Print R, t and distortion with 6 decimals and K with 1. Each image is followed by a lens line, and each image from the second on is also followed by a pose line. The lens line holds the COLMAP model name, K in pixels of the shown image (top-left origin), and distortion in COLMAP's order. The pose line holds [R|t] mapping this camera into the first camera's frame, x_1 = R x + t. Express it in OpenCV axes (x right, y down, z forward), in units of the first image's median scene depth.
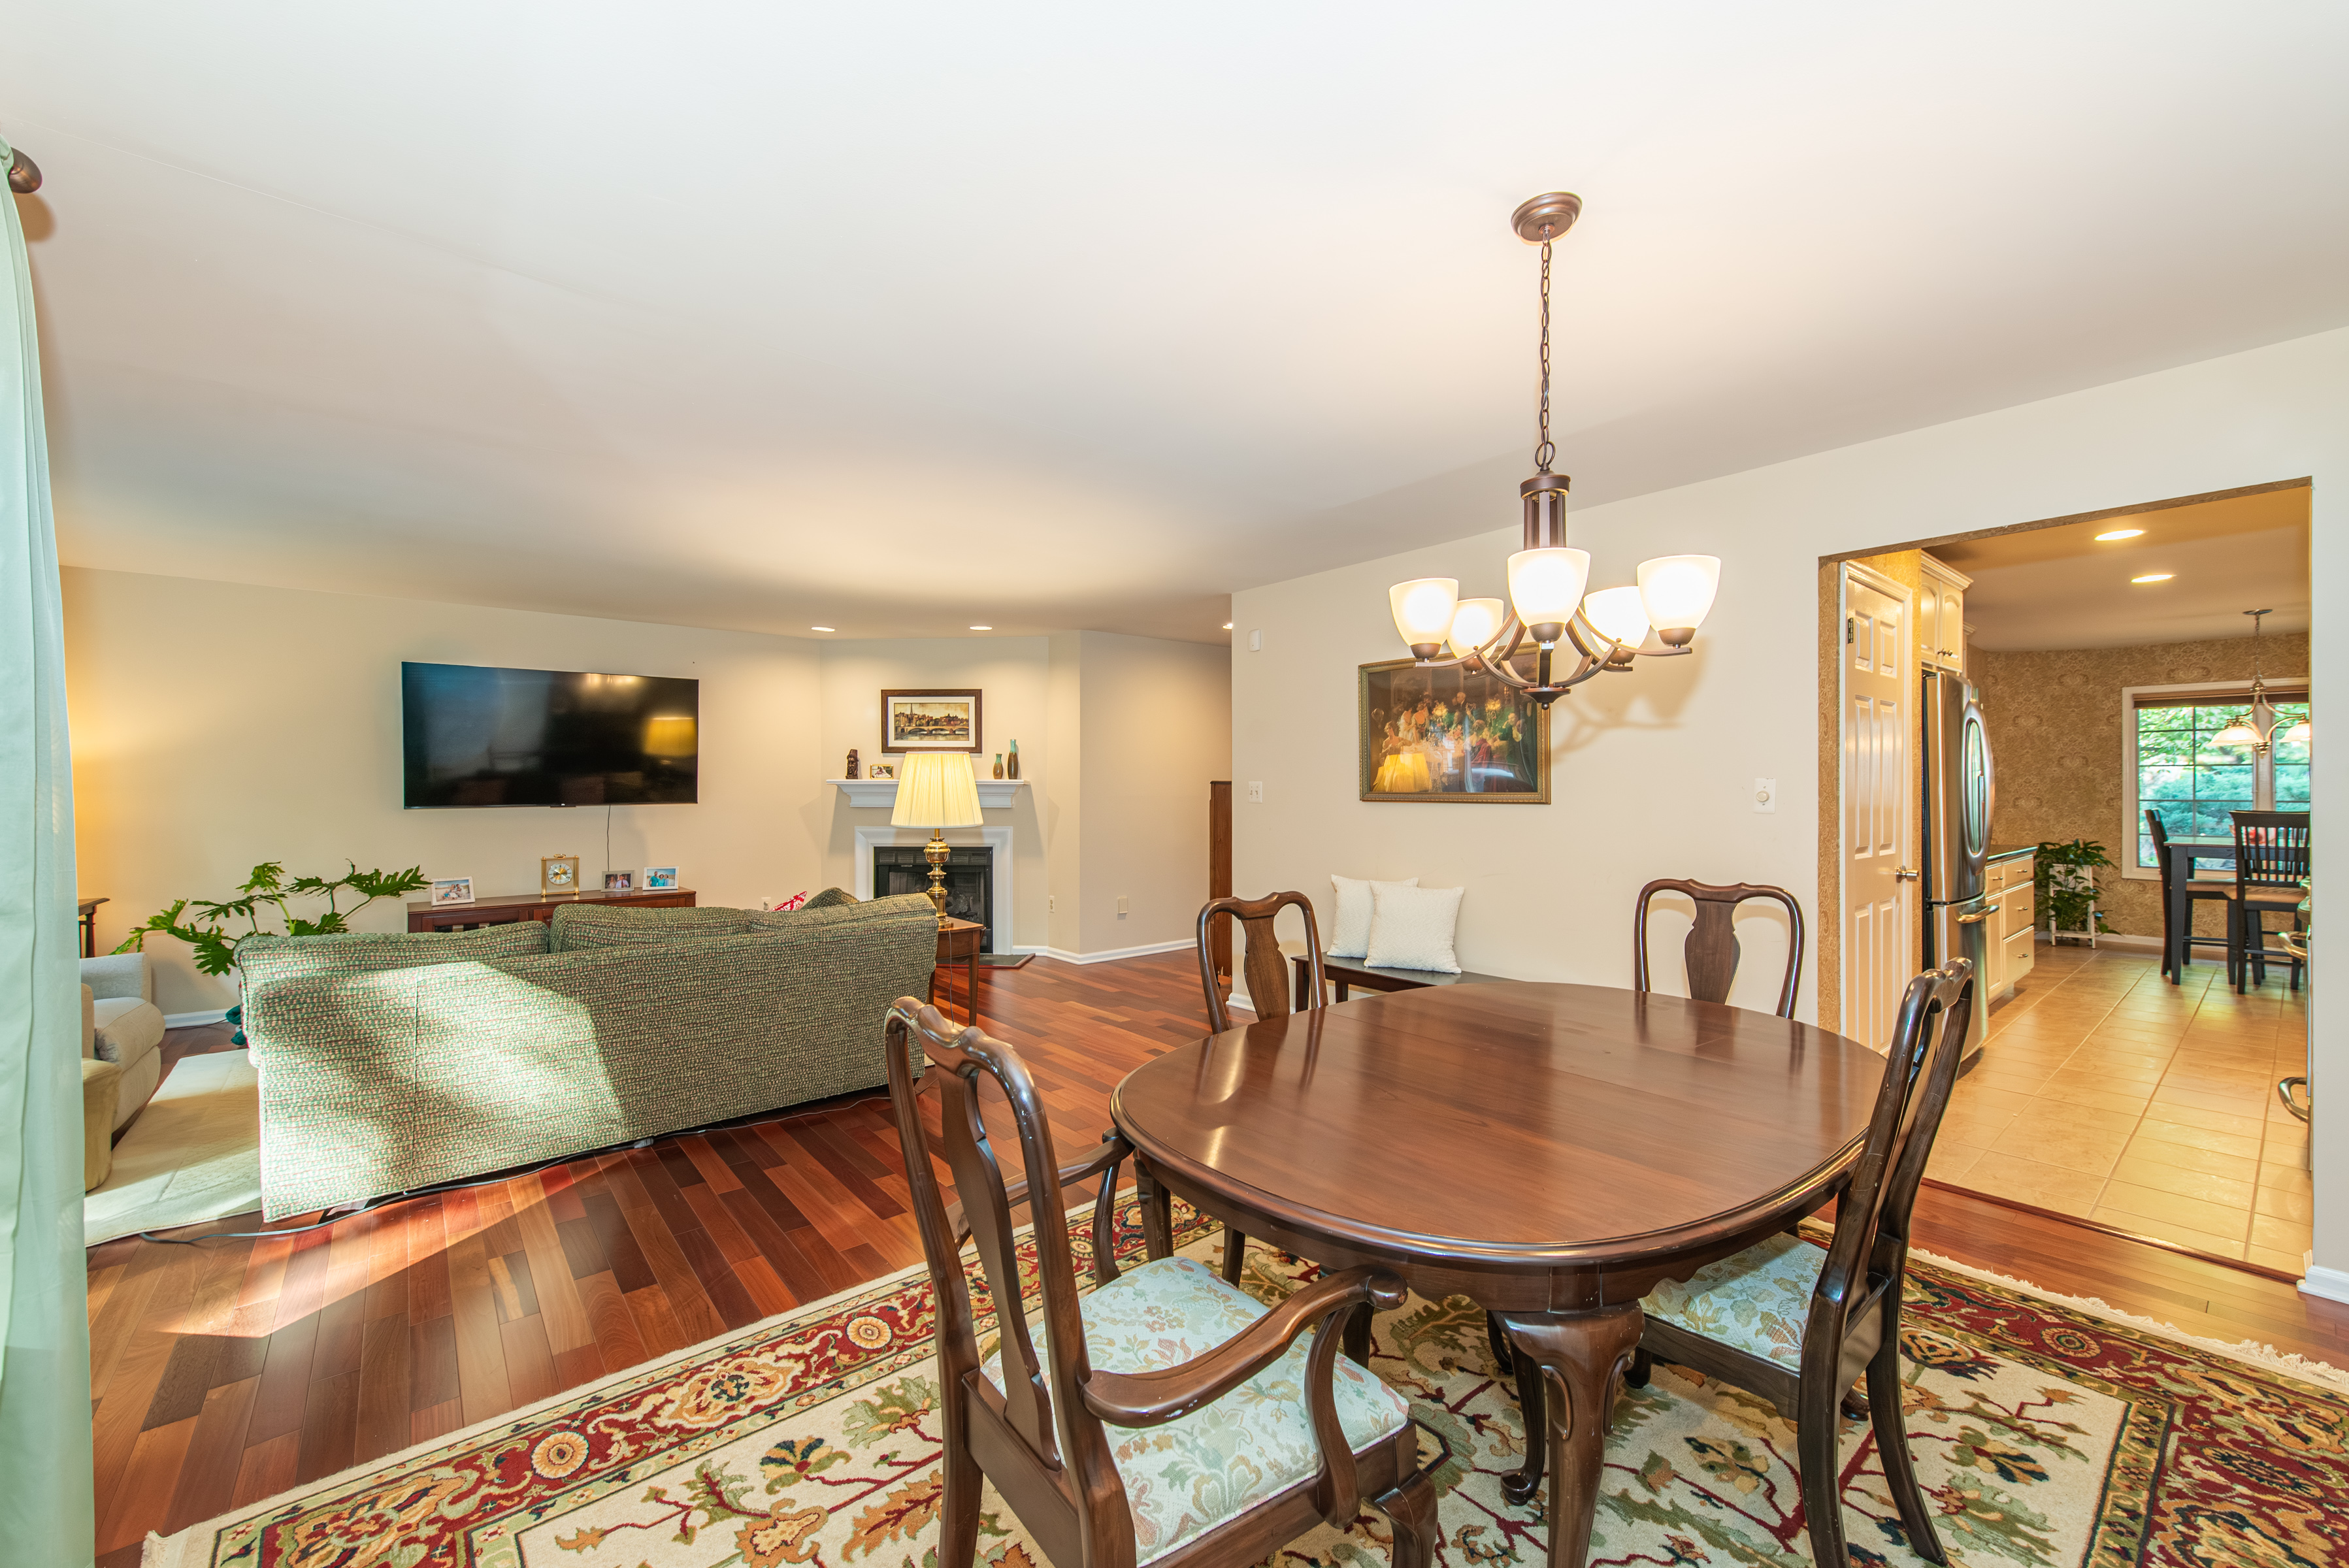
lens RADIAL K [[928.5, 0, 1170.4], [0, 928.5, 776.5], [0, 0, 1]] dist [0.015981, -0.000950]
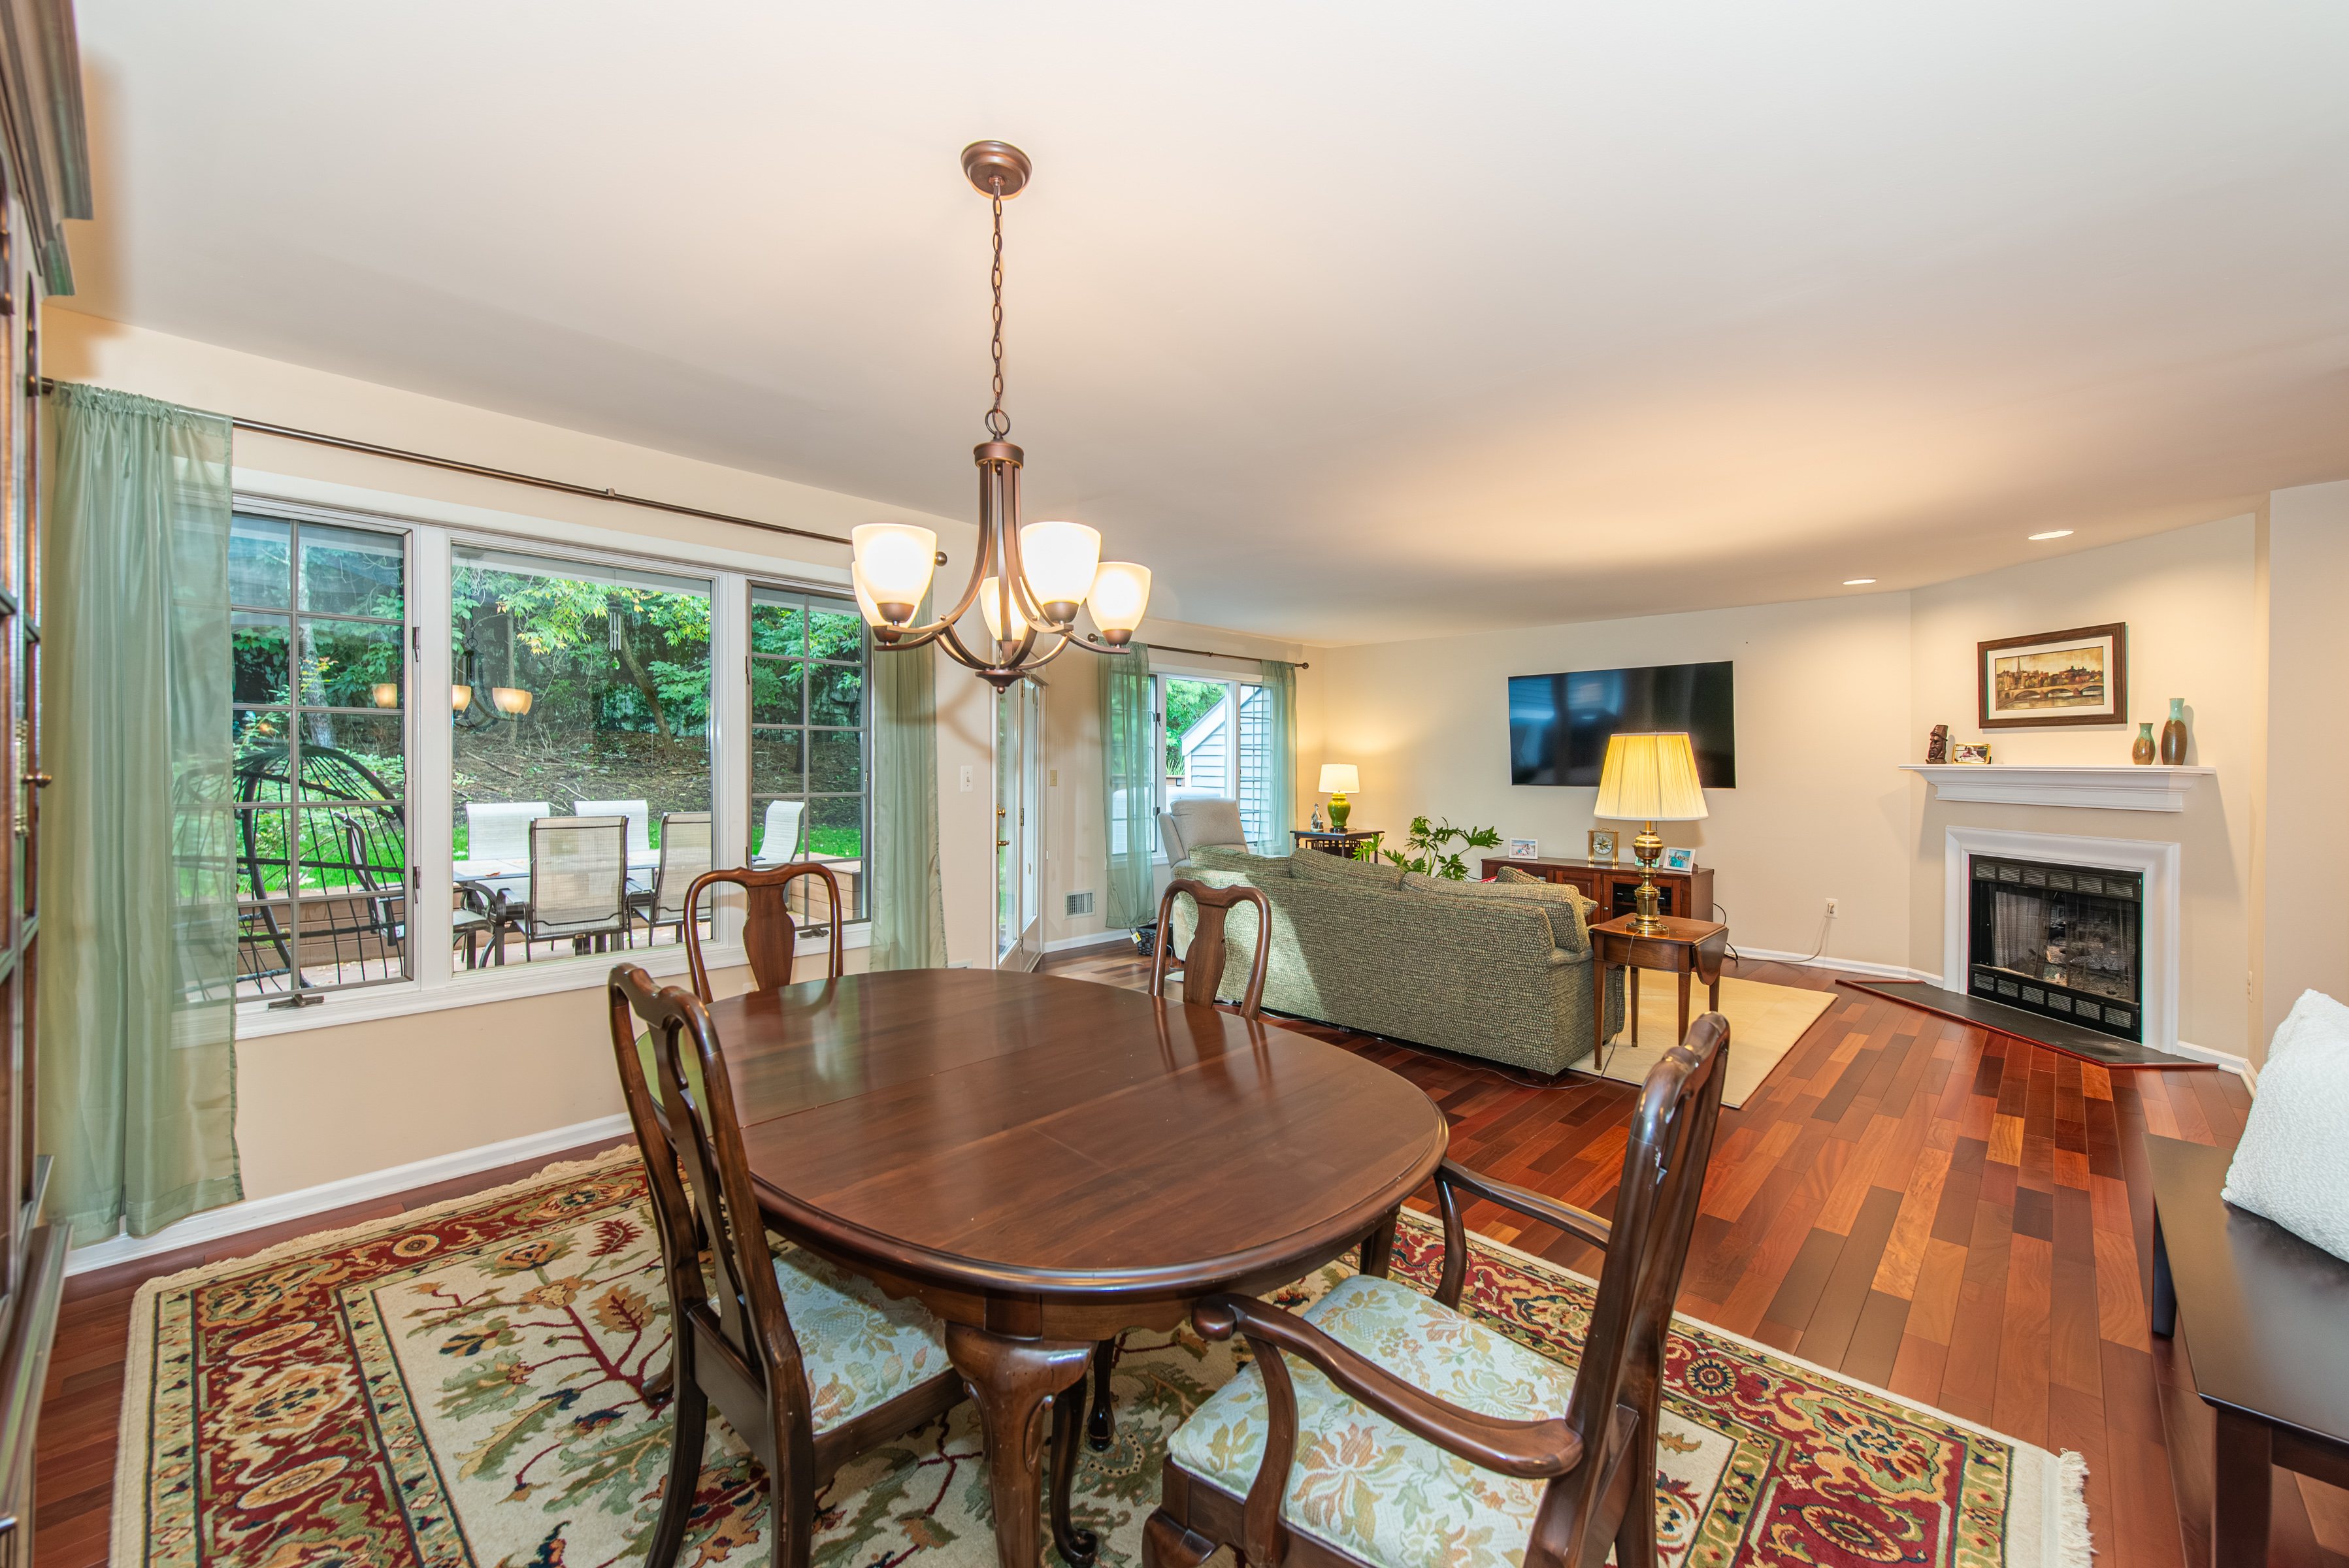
lens RADIAL K [[928.5, 0, 1181.3], [0, 928.5, 766.5], [0, 0, 1]] dist [0.015981, -0.000950]
pose [[0.129426, 0.006754, -0.991566, 0.357147], [0.002900, 0.999970, 0.007190, -0.001994], [0.991585, -0.003806, 0.129402, 0.278671]]
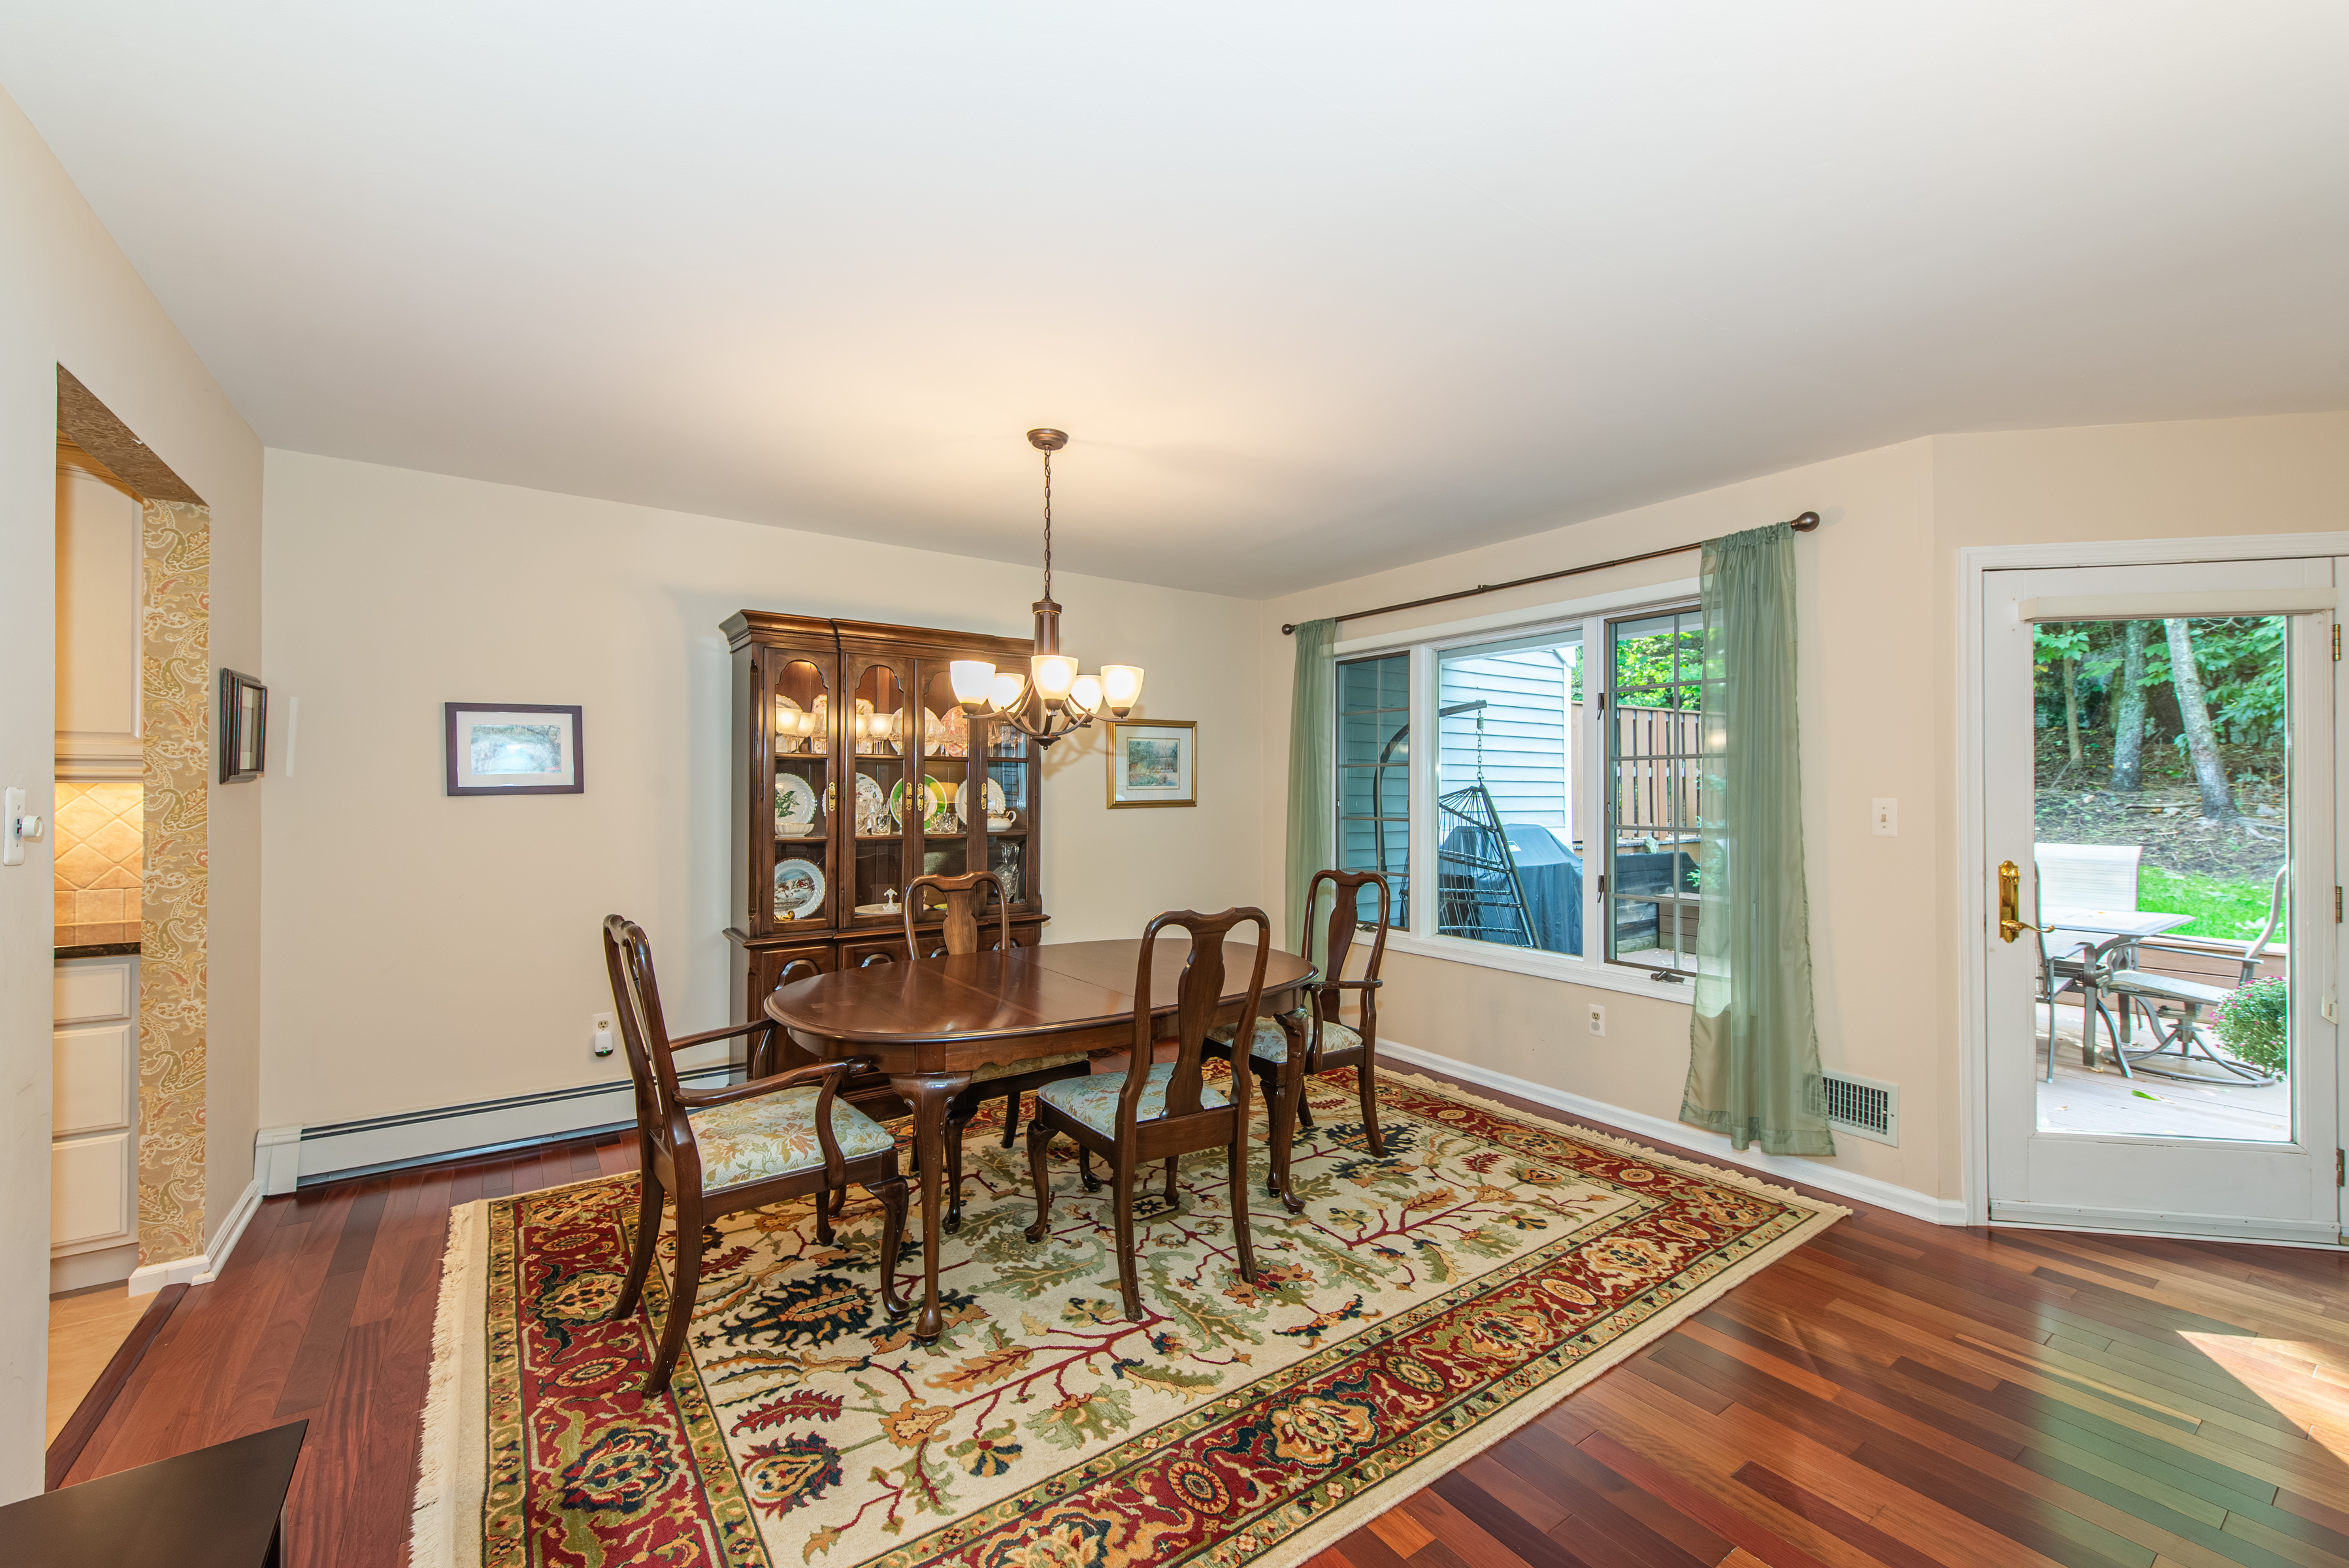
lens RADIAL K [[949.7, 0, 1175.3], [0, 949.7, 782.7], [0, 0, 1]] dist [0.007298, -0.001549]
pose [[-0.996761, 0.000958, 0.080412, 0.015317], [-0.001029, 0.999695, -0.024670, 0.006038], [-0.080411, -0.024673, -0.996456, 0.675927]]
